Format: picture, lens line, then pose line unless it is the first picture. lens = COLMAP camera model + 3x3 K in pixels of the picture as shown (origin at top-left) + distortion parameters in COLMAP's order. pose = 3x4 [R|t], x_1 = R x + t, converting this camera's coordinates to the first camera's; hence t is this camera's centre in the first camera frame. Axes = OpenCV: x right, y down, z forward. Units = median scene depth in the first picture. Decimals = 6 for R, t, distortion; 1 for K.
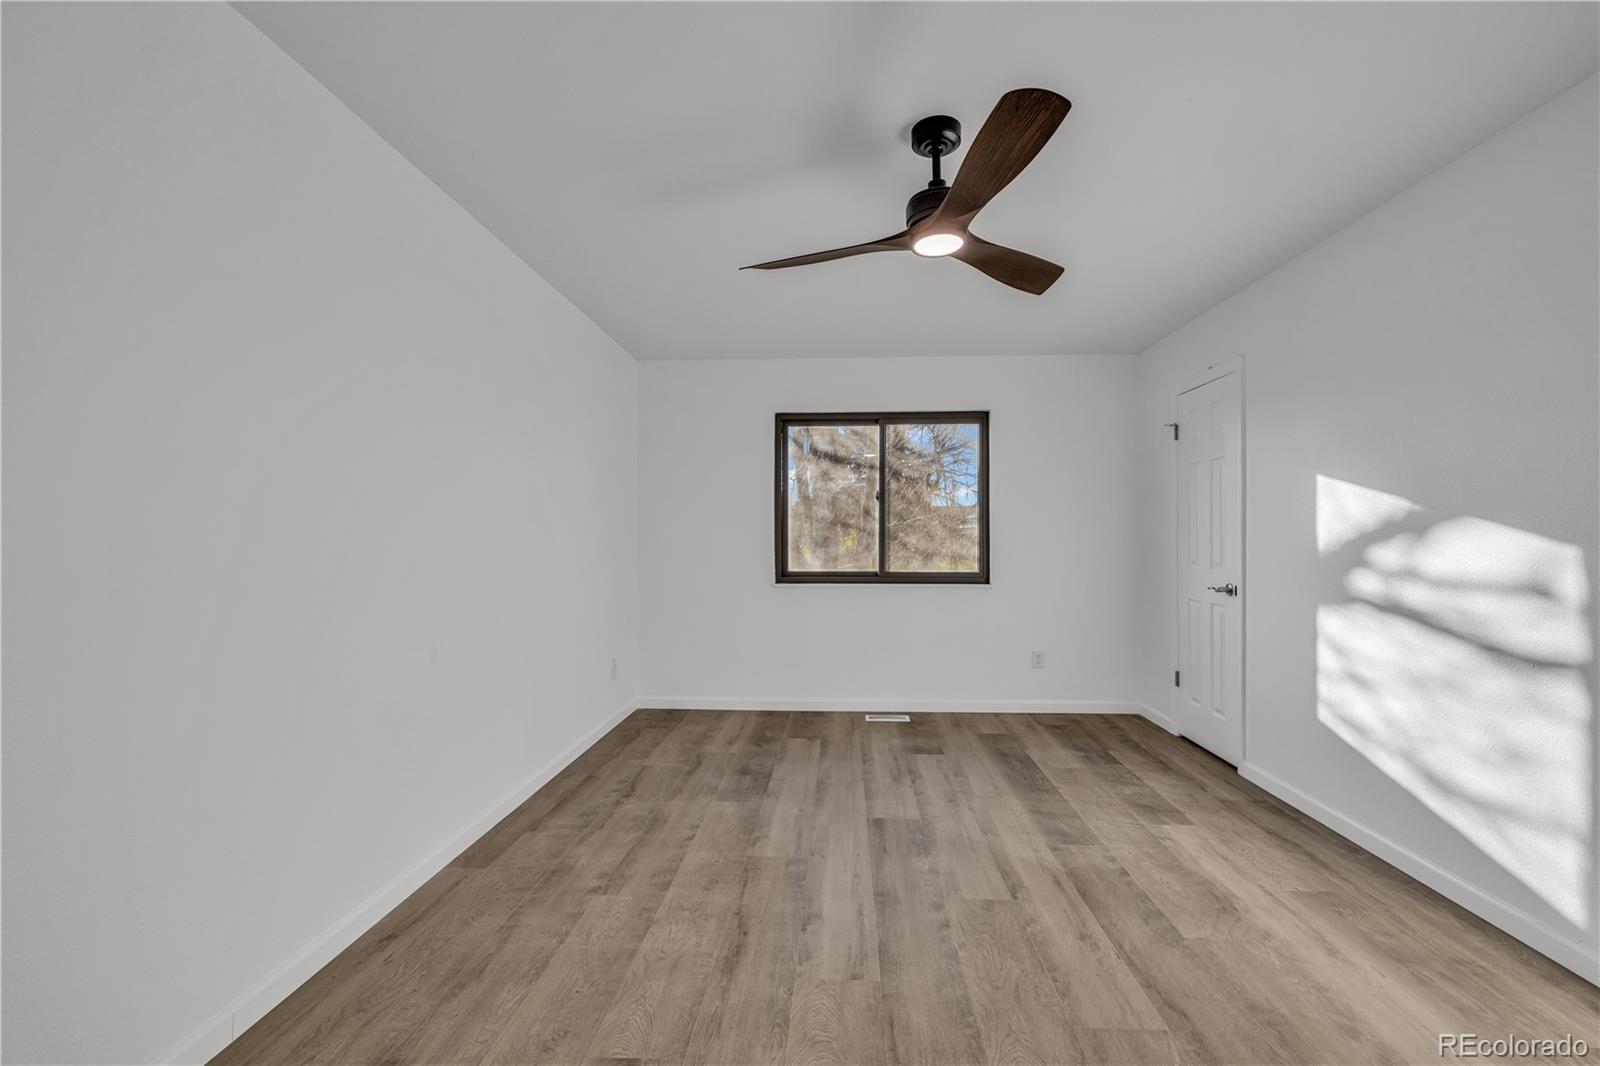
lens RADIAL K [[671.7, 0, 801.5], [0, 671.7, 526.3], [0, 0, 1]] dist [0.000095, 0.000112]
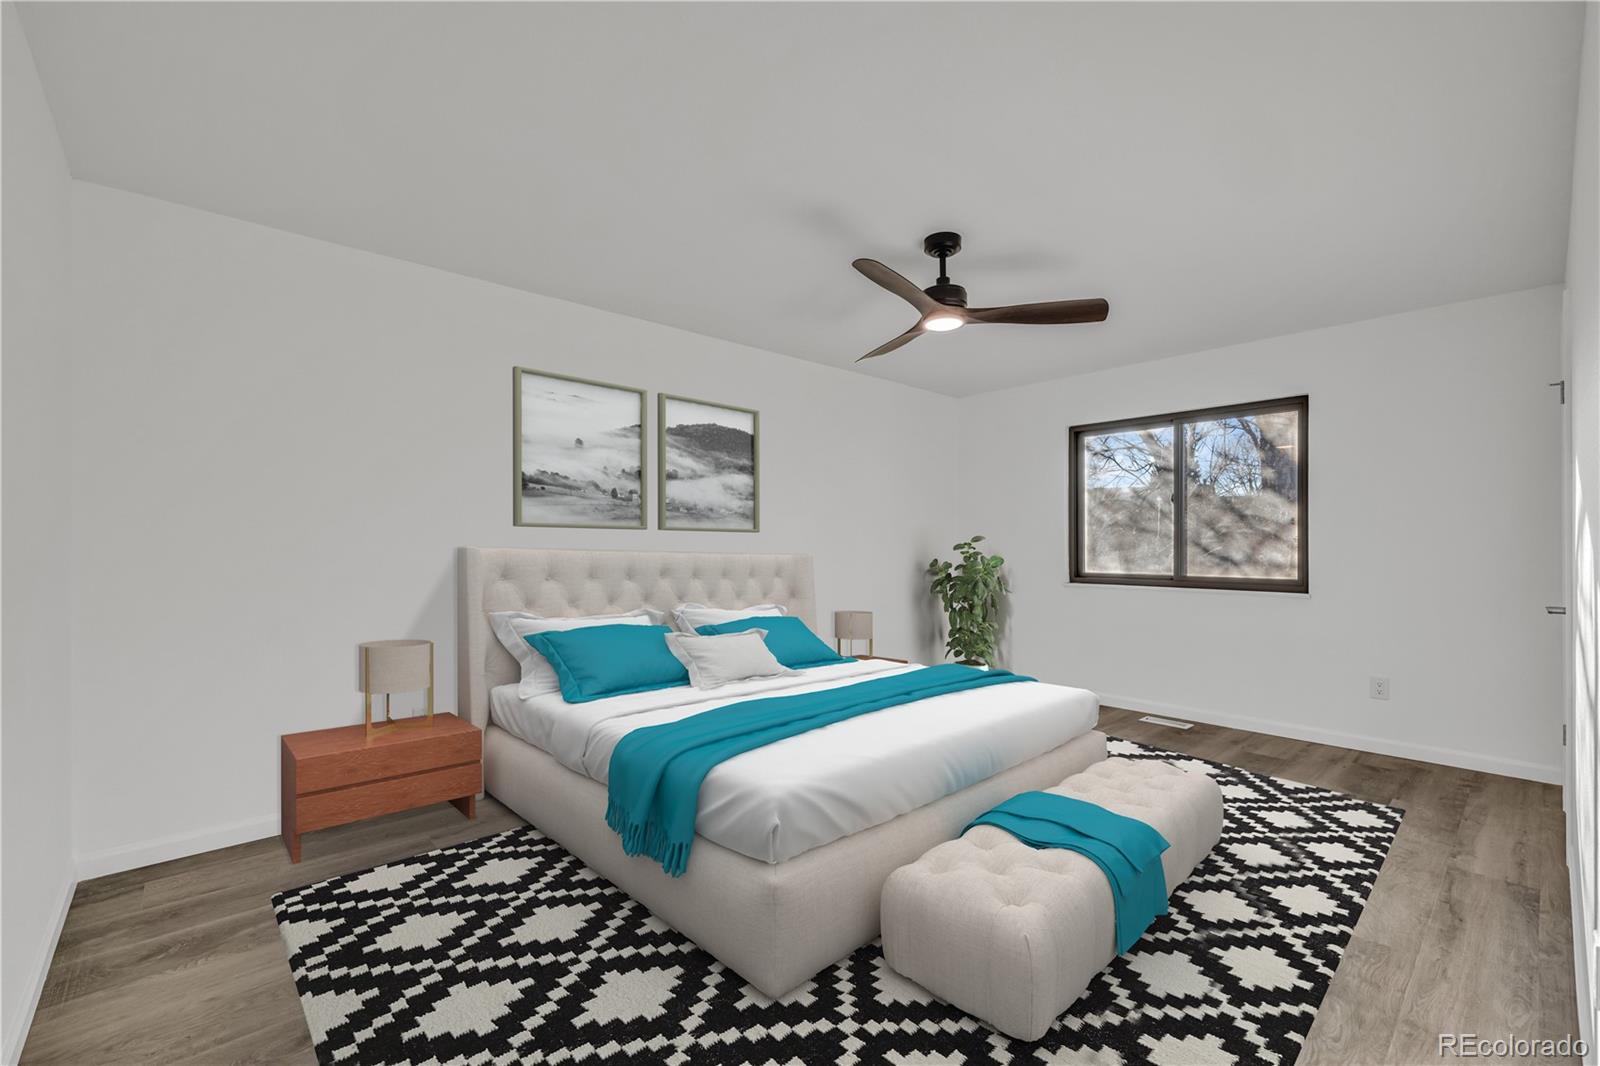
lens RADIAL K [[671.7, 0, 811.1], [0, 671.7, 542.6], [0, 0, 1]] dist [0.000095, 0.000112]
pose [[0.712869, -0.002455, -0.701293, 0.423572], [0.016595, 0.999773, 0.013370, -0.002636], [0.701101, -0.021169, 0.712747, -0.067337]]
